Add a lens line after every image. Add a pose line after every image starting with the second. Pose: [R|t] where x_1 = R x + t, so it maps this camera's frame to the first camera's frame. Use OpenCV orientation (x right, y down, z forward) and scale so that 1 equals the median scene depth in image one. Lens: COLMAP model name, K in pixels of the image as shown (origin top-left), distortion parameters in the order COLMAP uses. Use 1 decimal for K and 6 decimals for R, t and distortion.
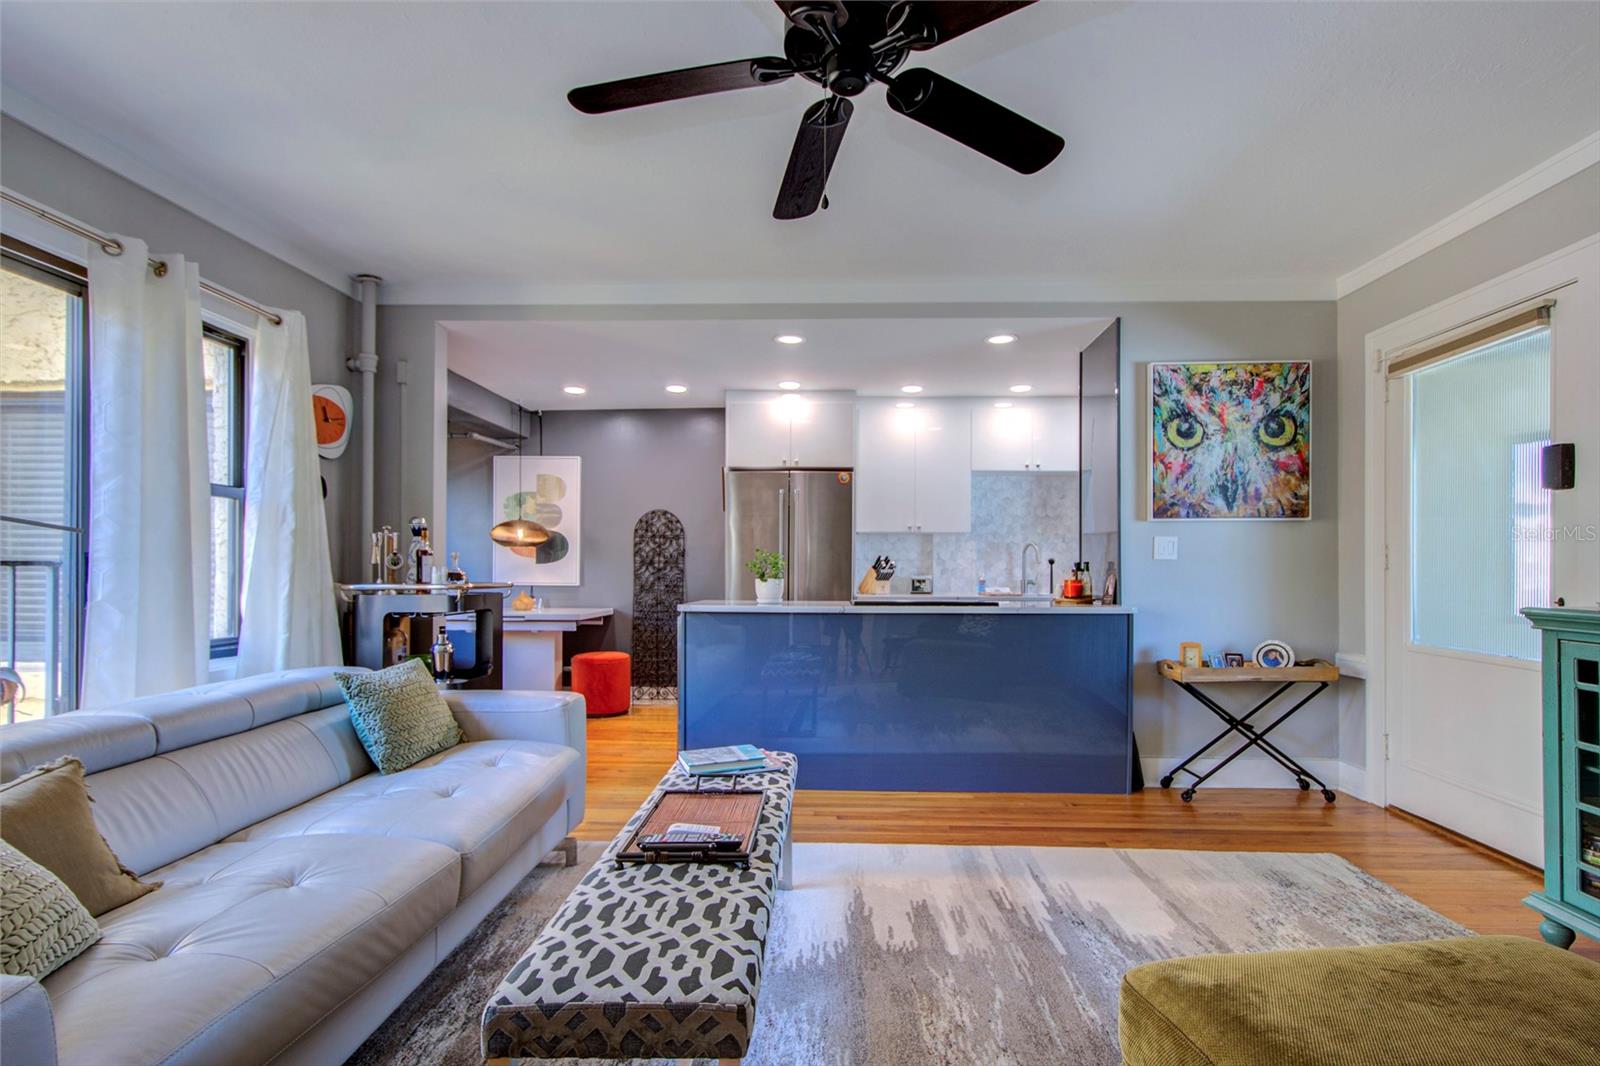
lens RADIAL K [[762.1, 0, 784.1], [0, 762.1, 578.5], [0, 0, 1]] dist [-0.003816, 0.001673]
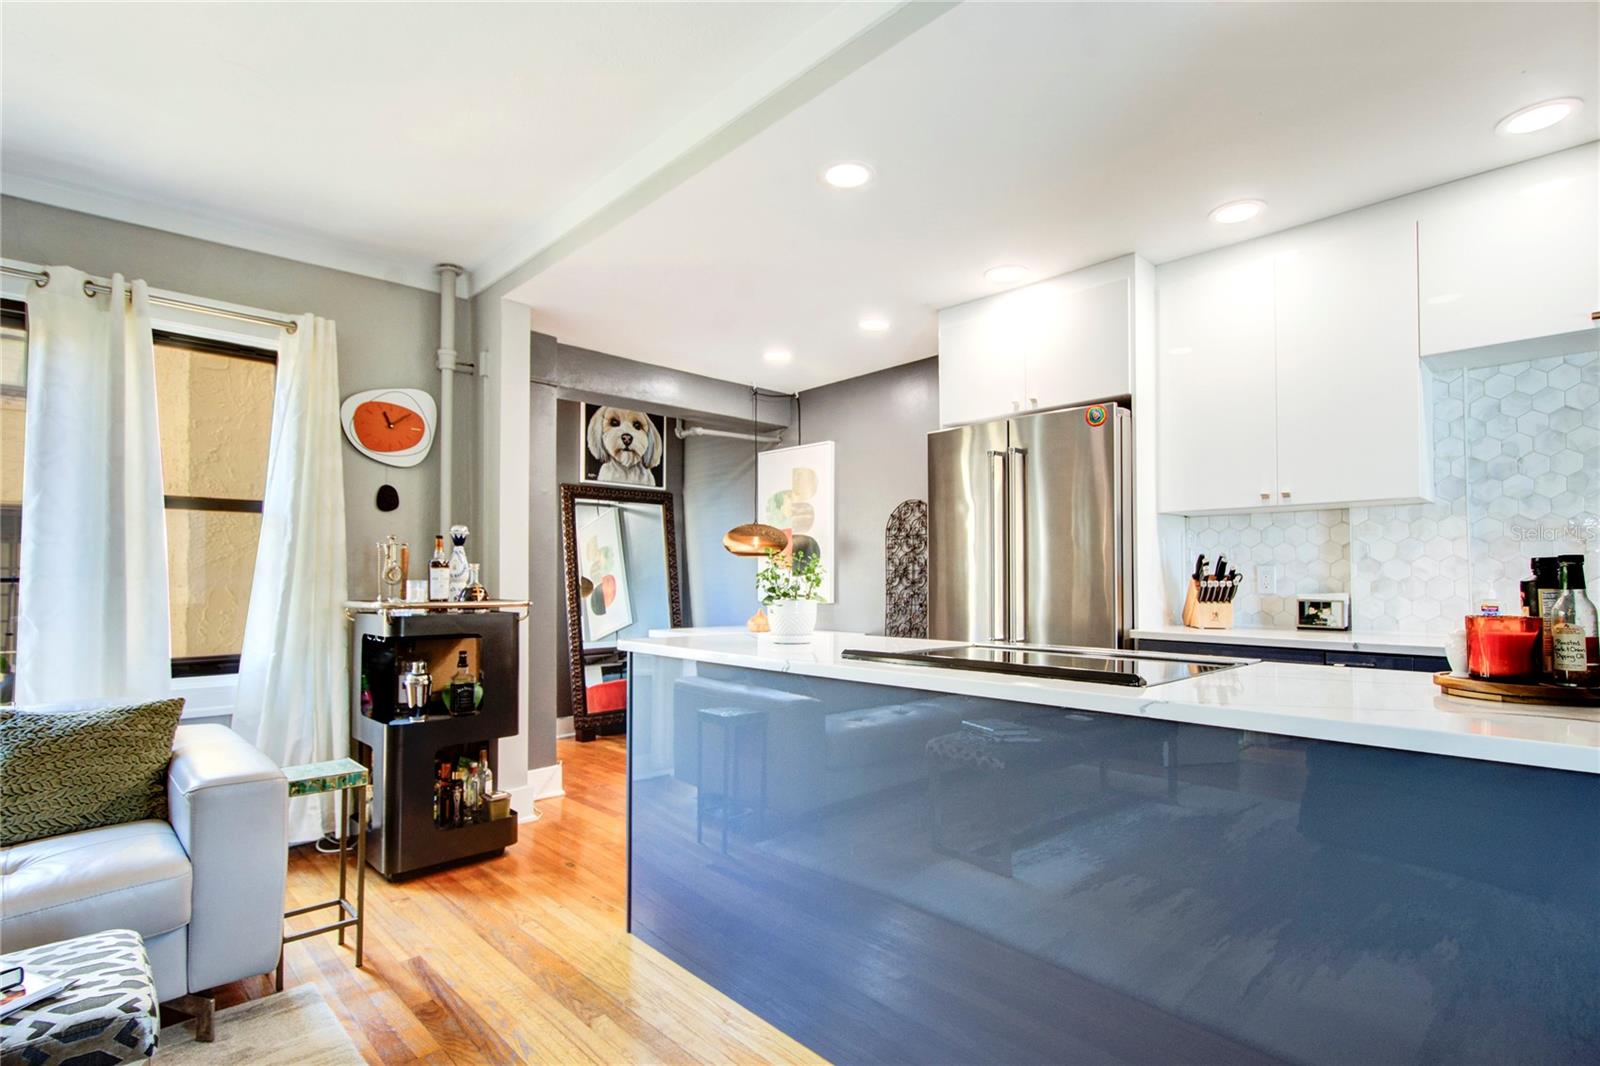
lens RADIAL K [[762.1, 0, 813.0], [0, 762.1, 576.6], [0, 0, 1]] dist [-0.003816, 0.001673]
pose [[0.736844, -0.006824, -0.676028, 0.279747], [-0.004791, 0.999871, -0.015315, -0.006008], [0.676045, 0.014524, 0.736717, 0.436239]]
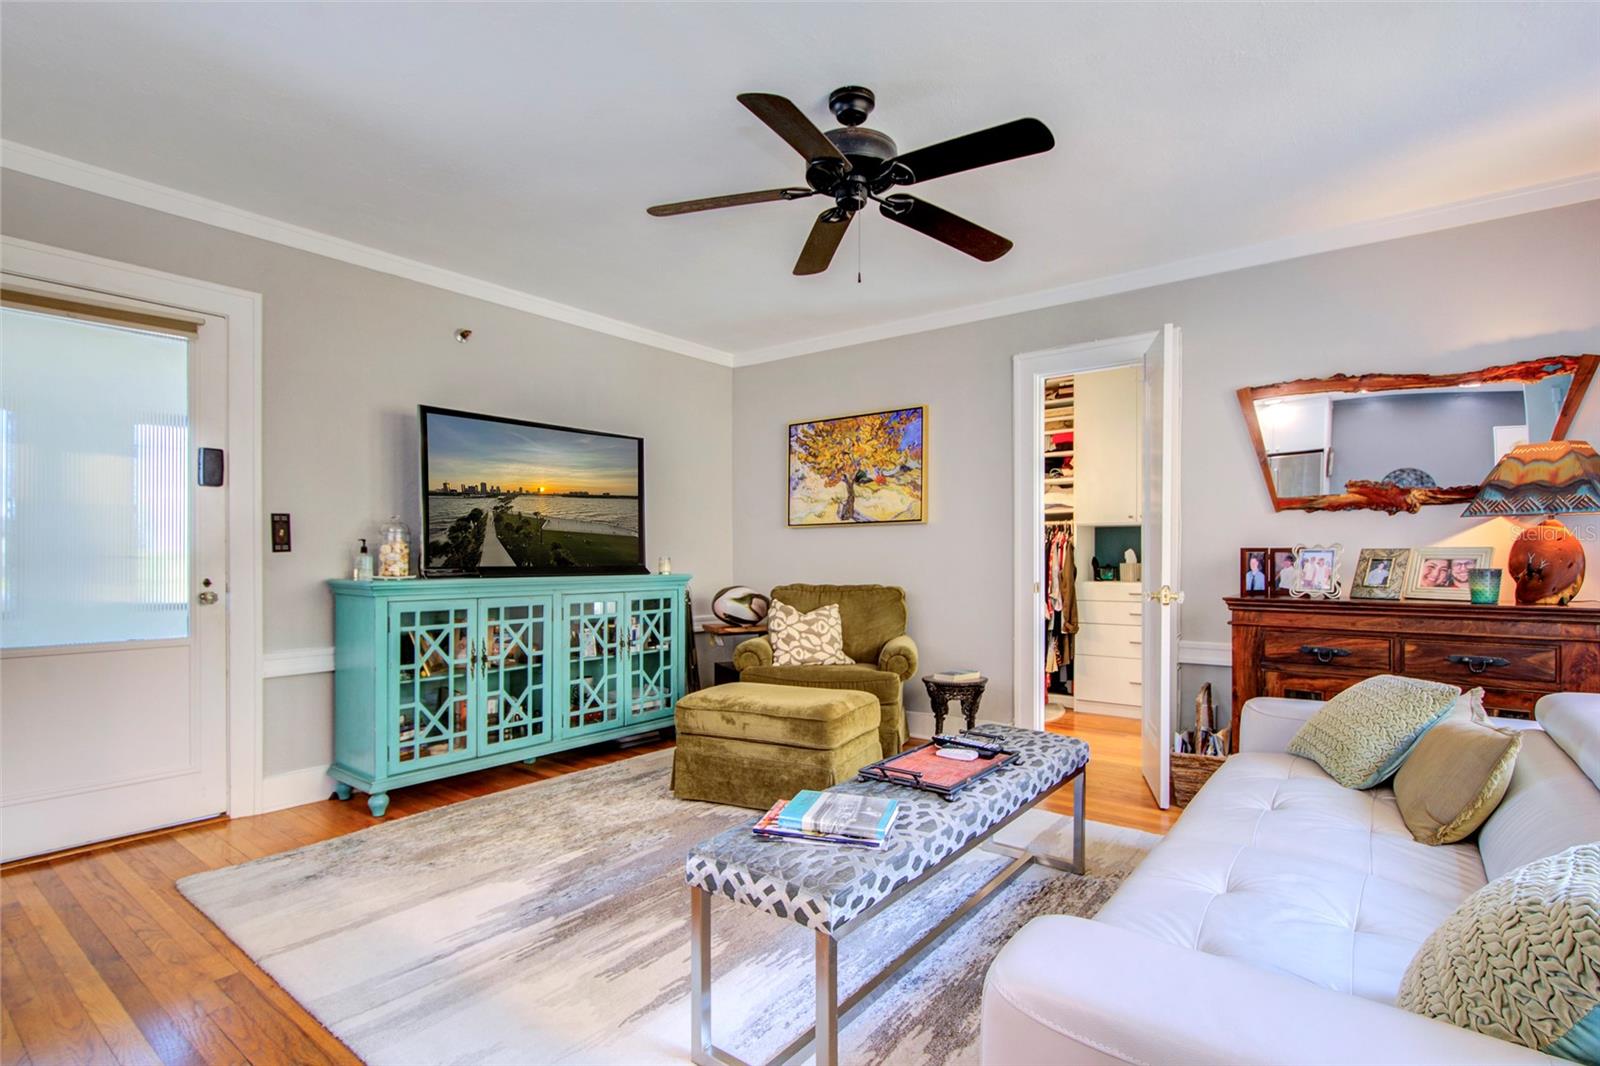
lens RADIAL K [[762.1, 0, 831.2], [0, 762.1, 560.3], [0, 0, 1]] dist [-0.003816, 0.001673]
pose [[-0.843812, -0.007840, 0.536582, -0.191794], [0.001881, 0.999844, 0.017566, -0.010167], [-0.536636, 0.015832, -0.843666, 0.681958]]
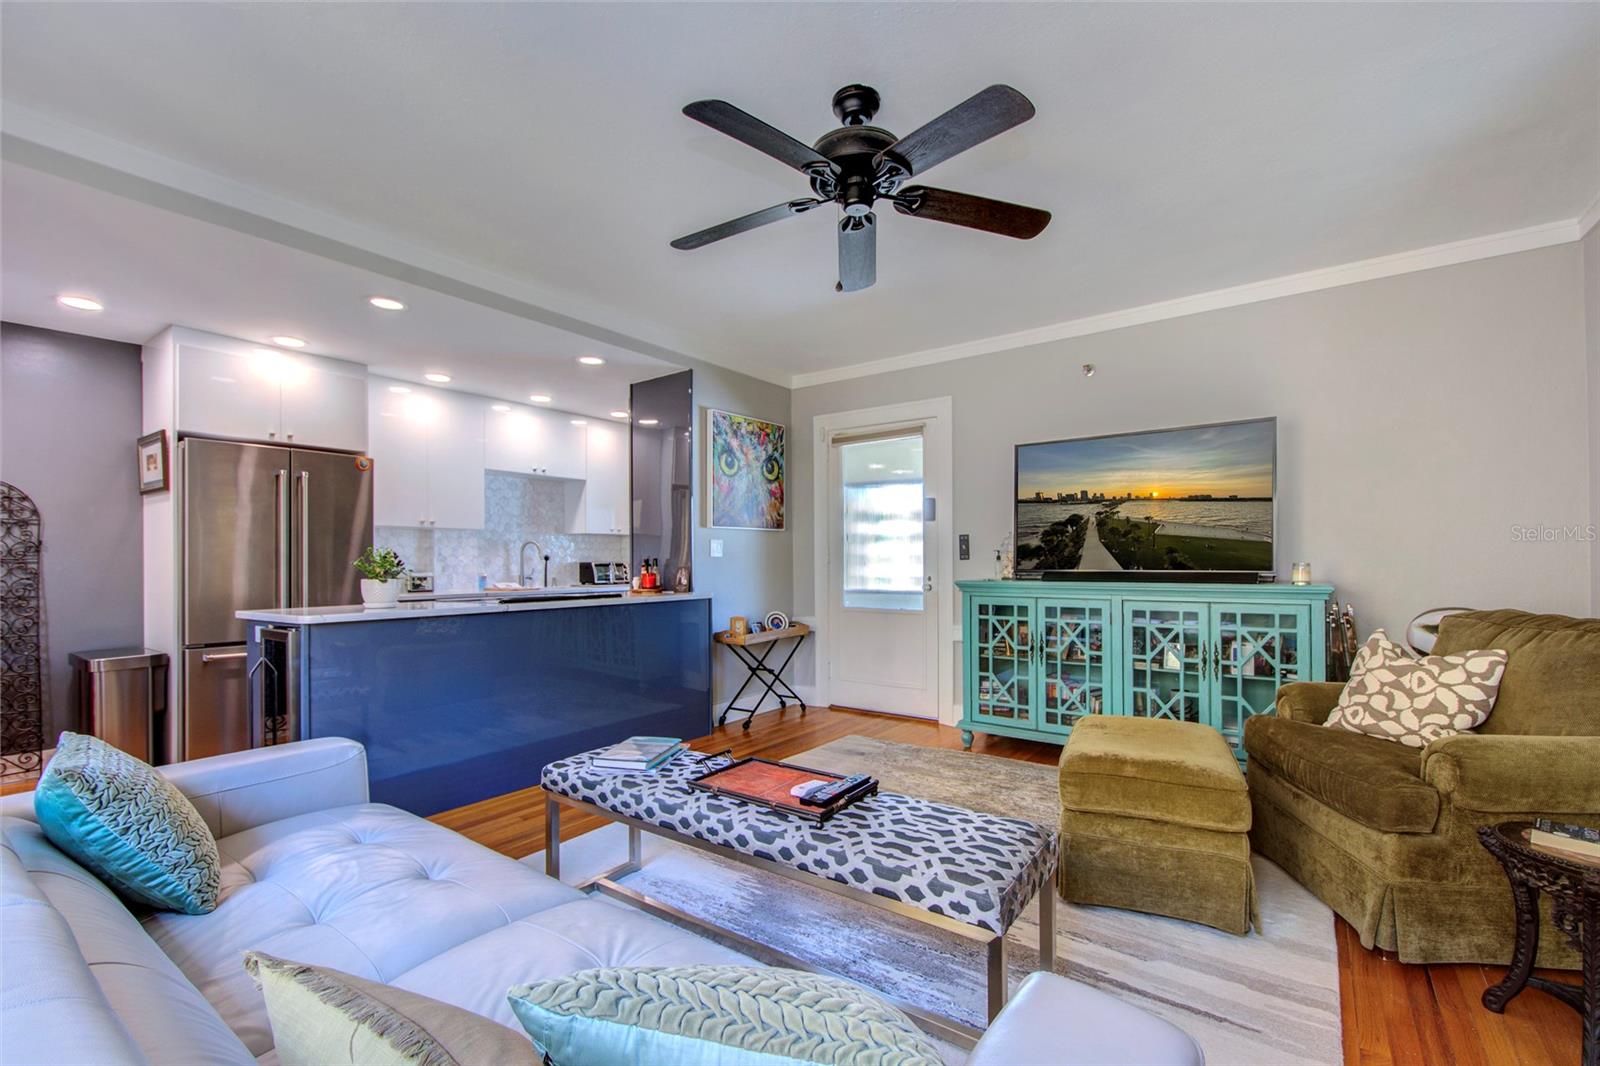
lens RADIAL K [[707.4, 0, 812.1], [0, 707.4, 558.1], [0, 0, 1]] dist [0.001989, -0.002710]
pose [[0.531876, -0.006714, 0.846796, -0.315798], [0.020637, 0.999774, -0.005035, -0.008321], [-0.846571, 0.020153, 0.531895, 0.131246]]
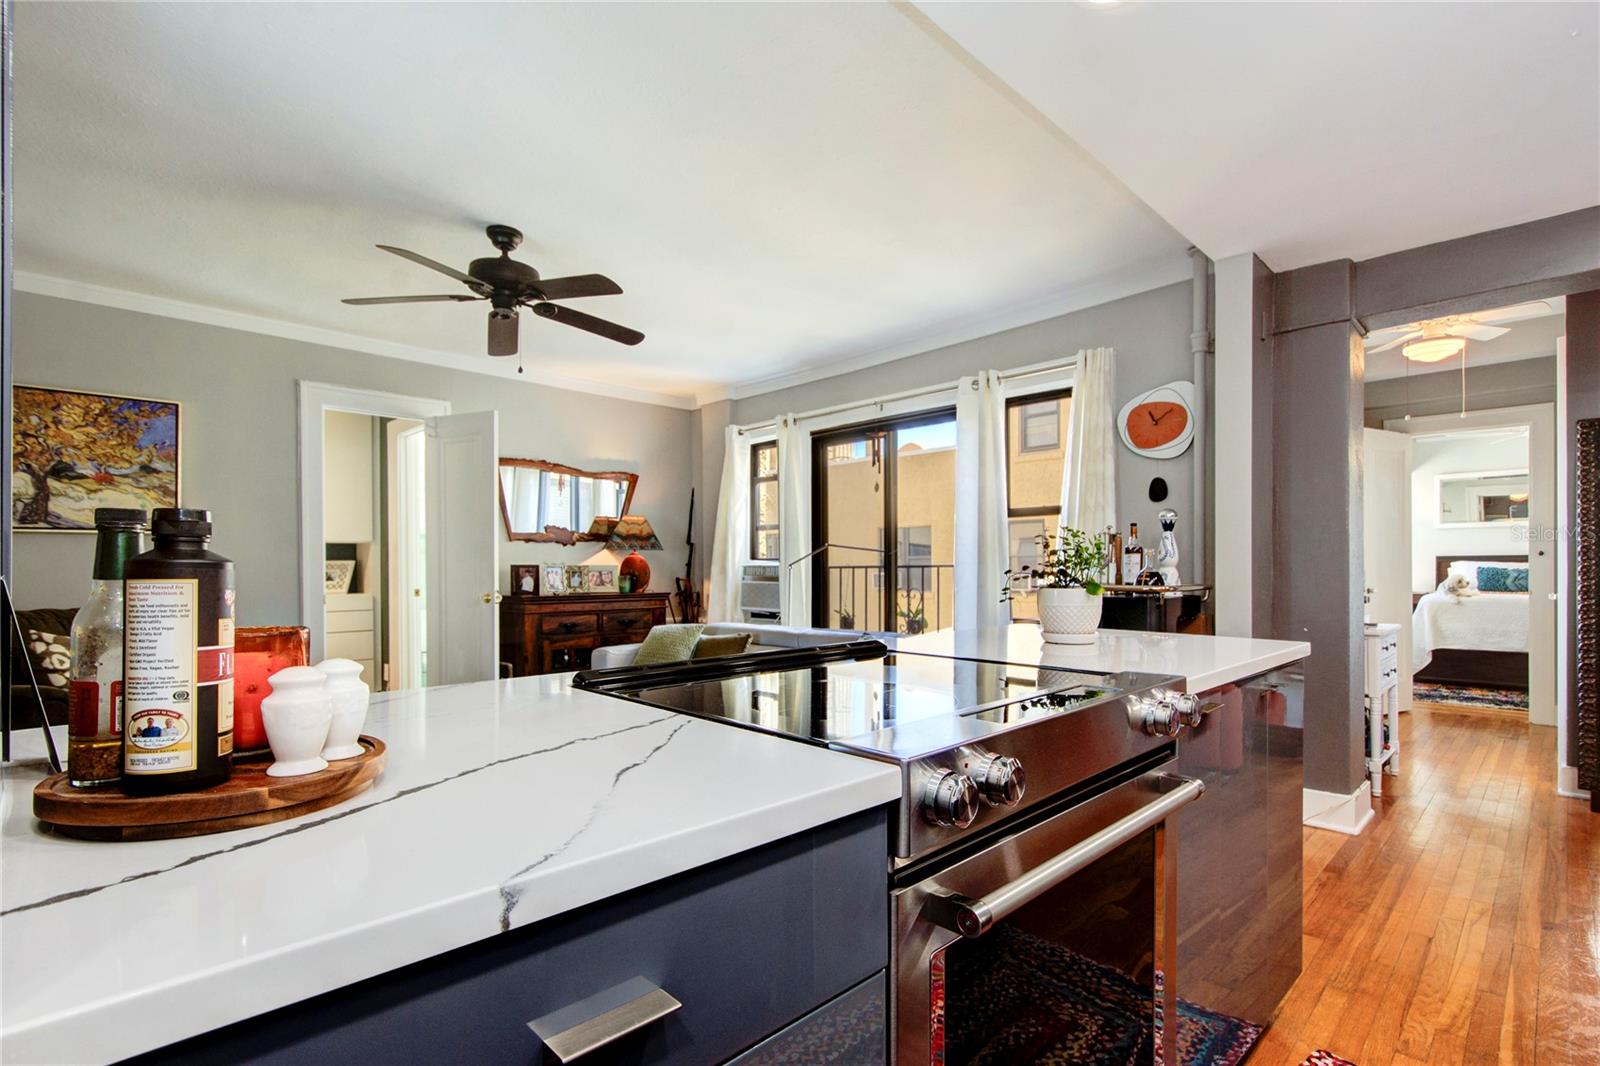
lens RADIAL K [[762.1, 0, 803.2], [0, 762.1, 566.1], [0, 0, 1]] dist [-0.003816, 0.001673]
pose [[-0.656153, -0.005173, -0.754611, 0.306978], [-0.007760, 0.999970, -0.000108, -0.009596], [0.754588, 0.005785, -0.656173, 0.862999]]
